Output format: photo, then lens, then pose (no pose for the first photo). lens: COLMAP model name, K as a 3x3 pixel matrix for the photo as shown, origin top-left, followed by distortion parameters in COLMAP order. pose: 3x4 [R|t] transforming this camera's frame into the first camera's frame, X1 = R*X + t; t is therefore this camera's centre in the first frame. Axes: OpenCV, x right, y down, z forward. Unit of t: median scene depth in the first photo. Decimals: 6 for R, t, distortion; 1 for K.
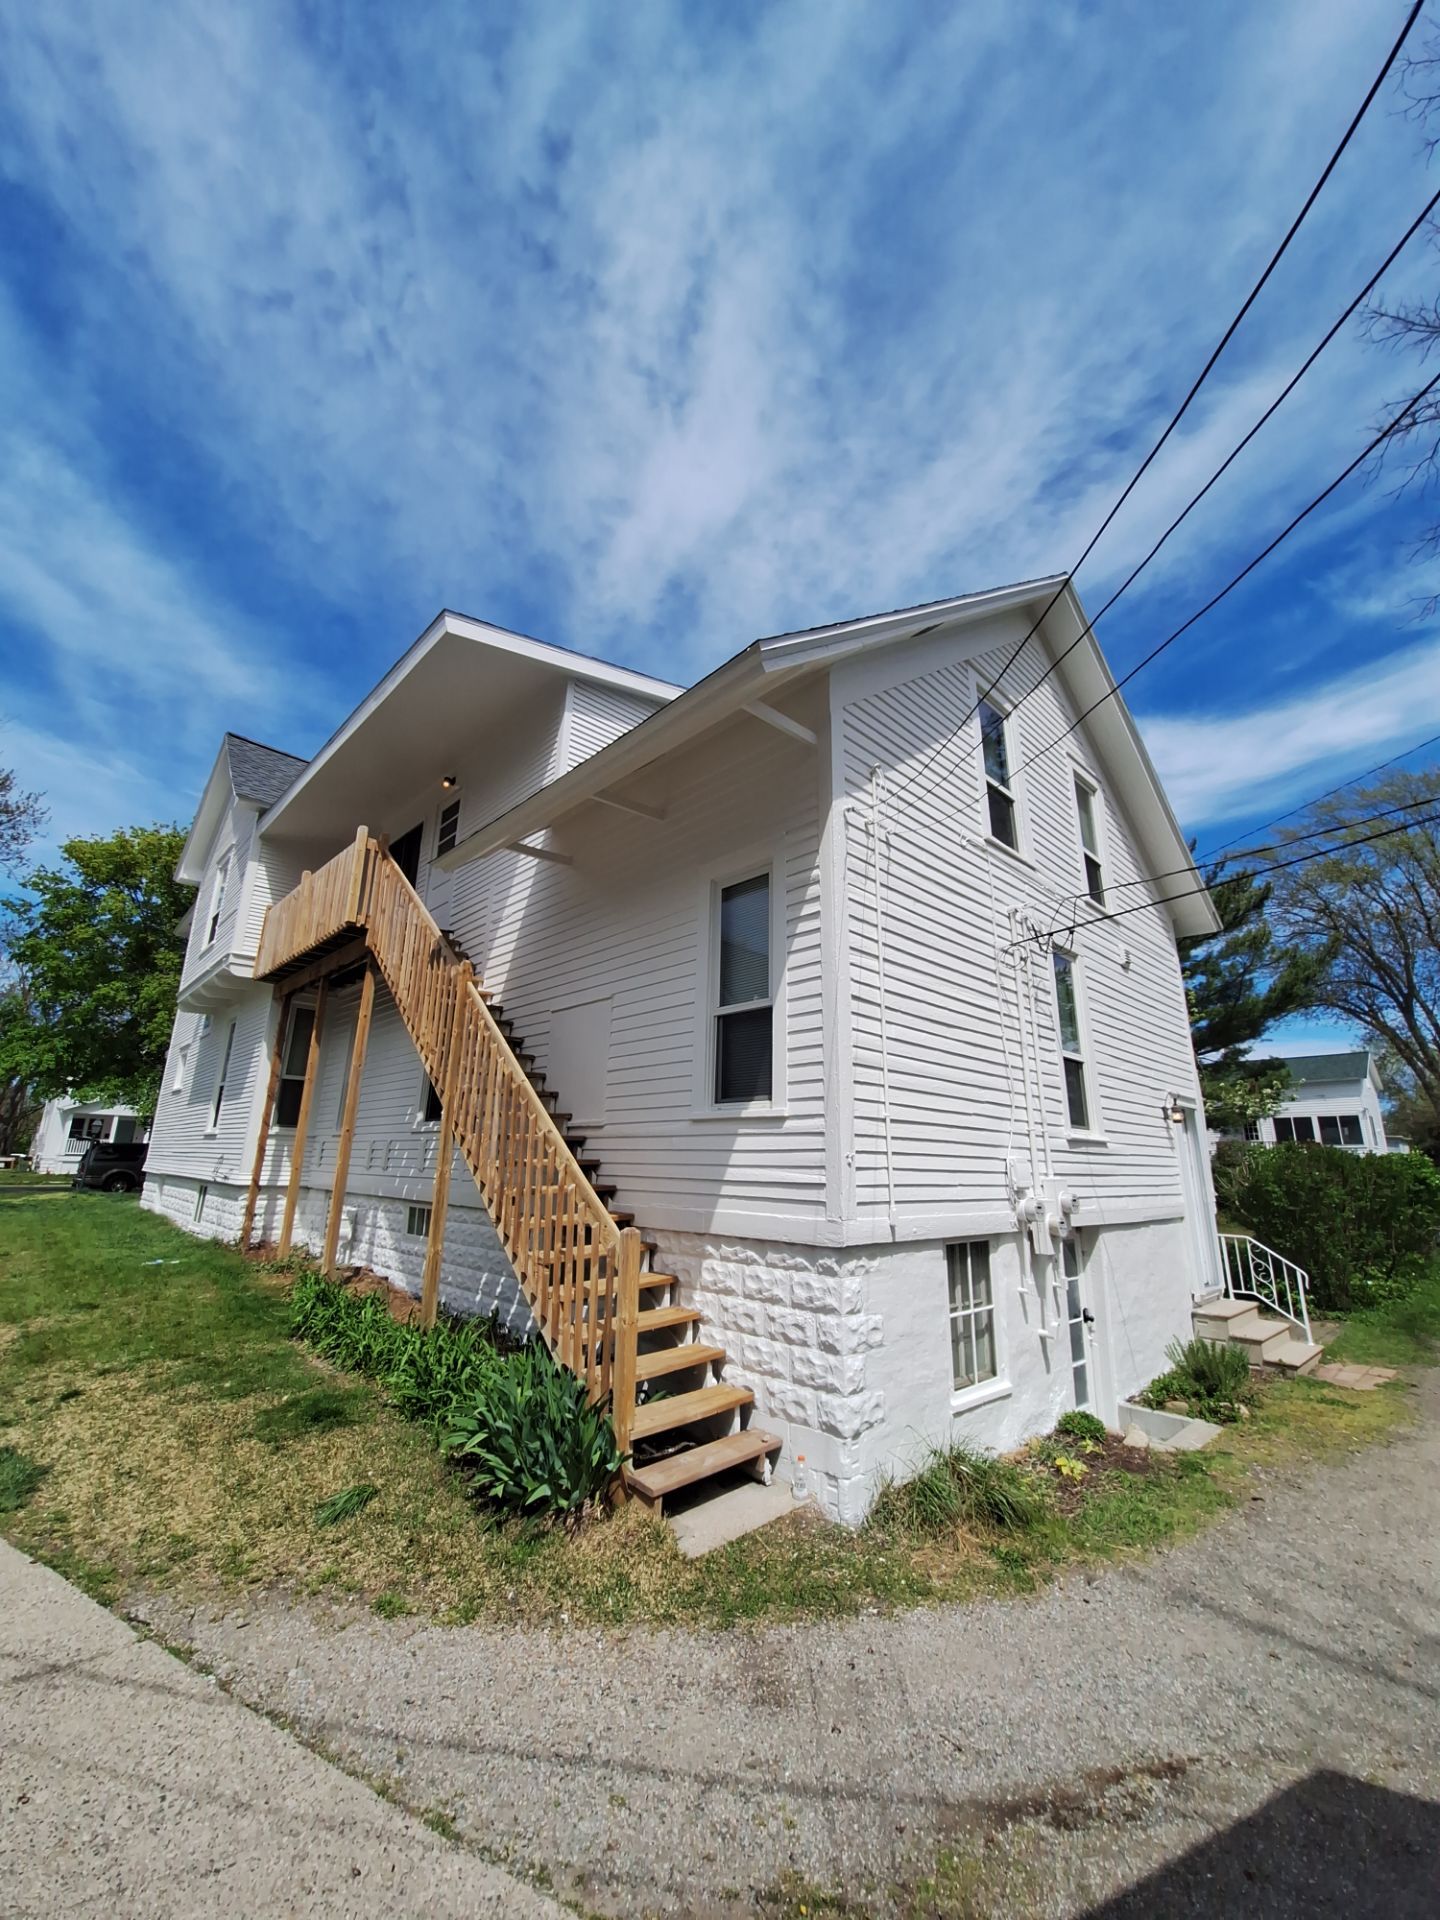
lens RADIAL K [[755.4, 0, 708.5], [0, 755.4, 955.4], [0, 0, 1]] dist [0.004726, -0.013406]
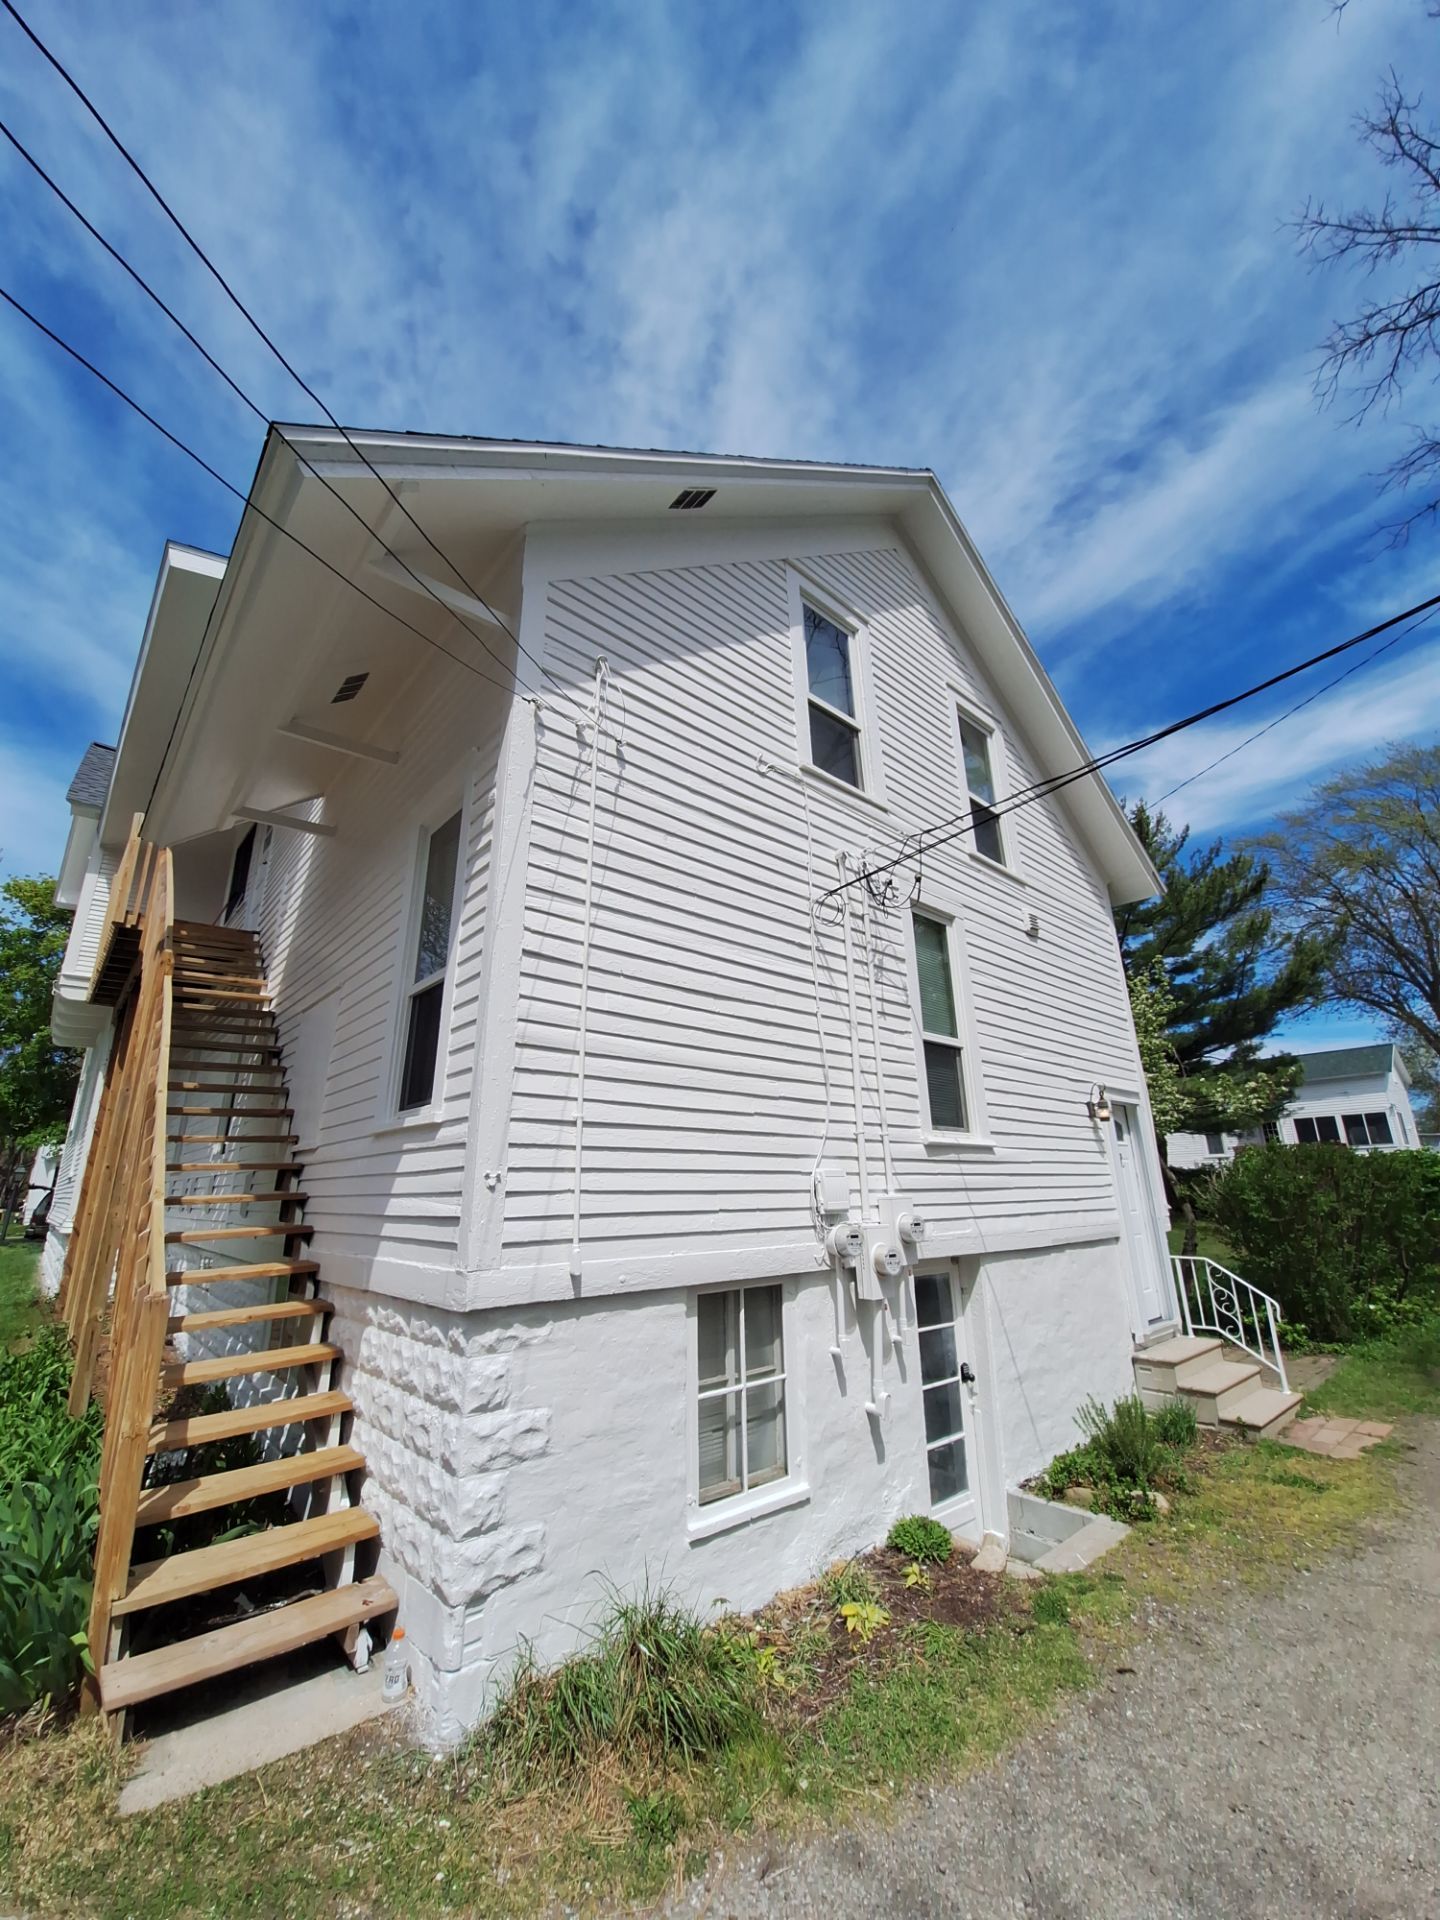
lens RADIAL K [[755.4, 0, 708.5], [0, 755.4, 955.4], [0, 0, 1]] dist [0.004726, -0.013406]
pose [[0.998750, -0.043781, -0.024133, 0.292014], [0.042973, 0.998530, -0.033047, 0.068010], [0.025544, 0.031968, 0.999162, 0.219309]]
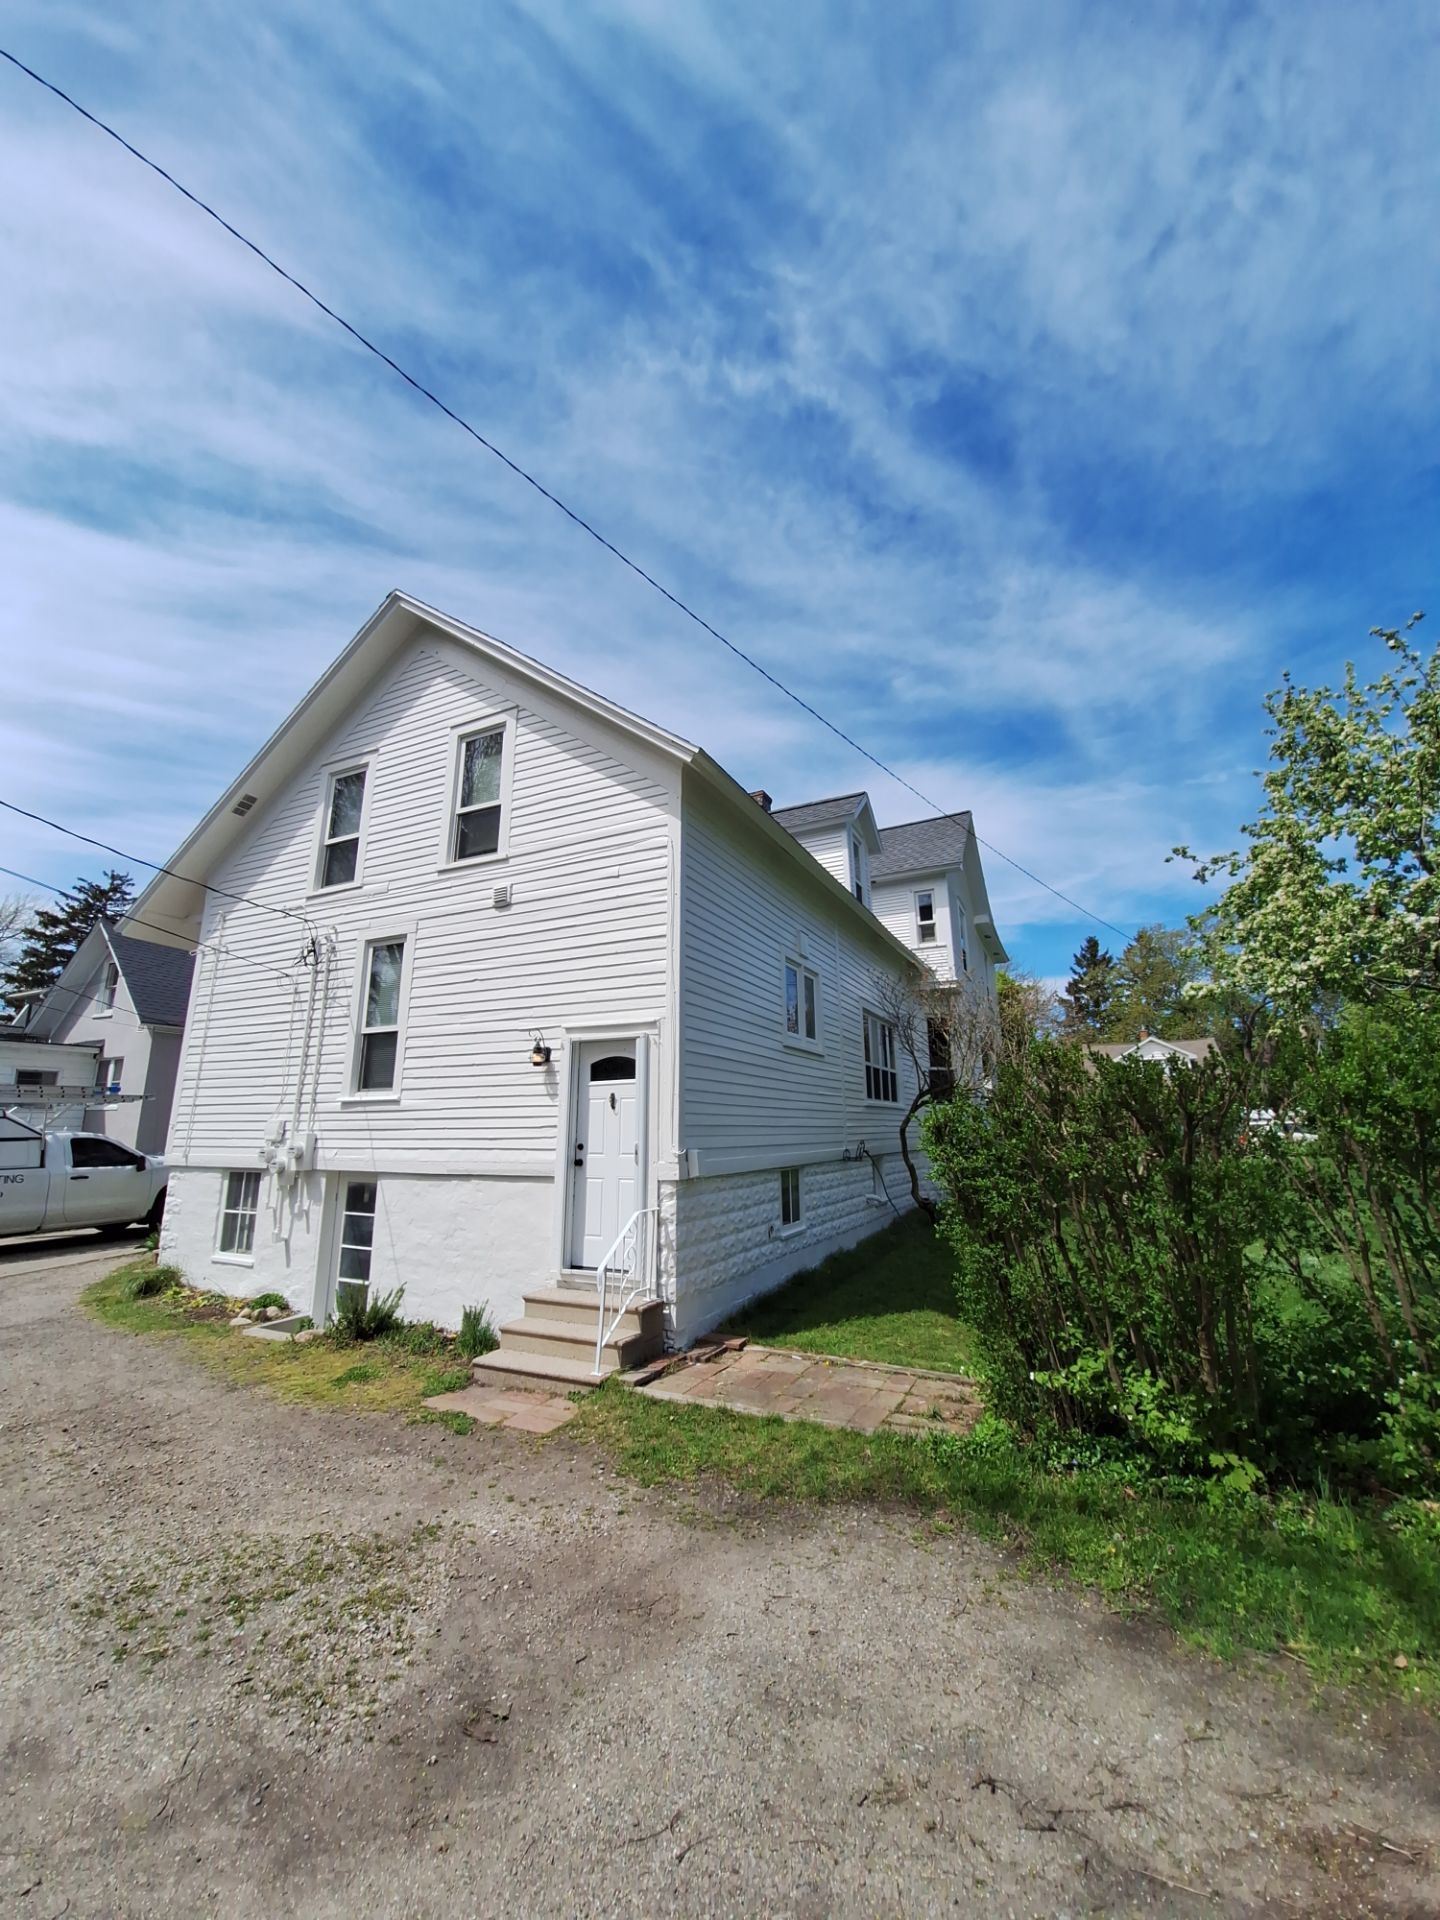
lens RADIAL K [[755.4, 0, 708.5], [0, 755.4, 955.4], [0, 0, 1]] dist [0.004726, -0.013406]
pose [[0.354905, -0.236616, -0.904464, 1.958978], [0.259590, 0.954341, -0.147803, 0.367996], [0.898140, -0.182334, 0.400123, 1.131172]]
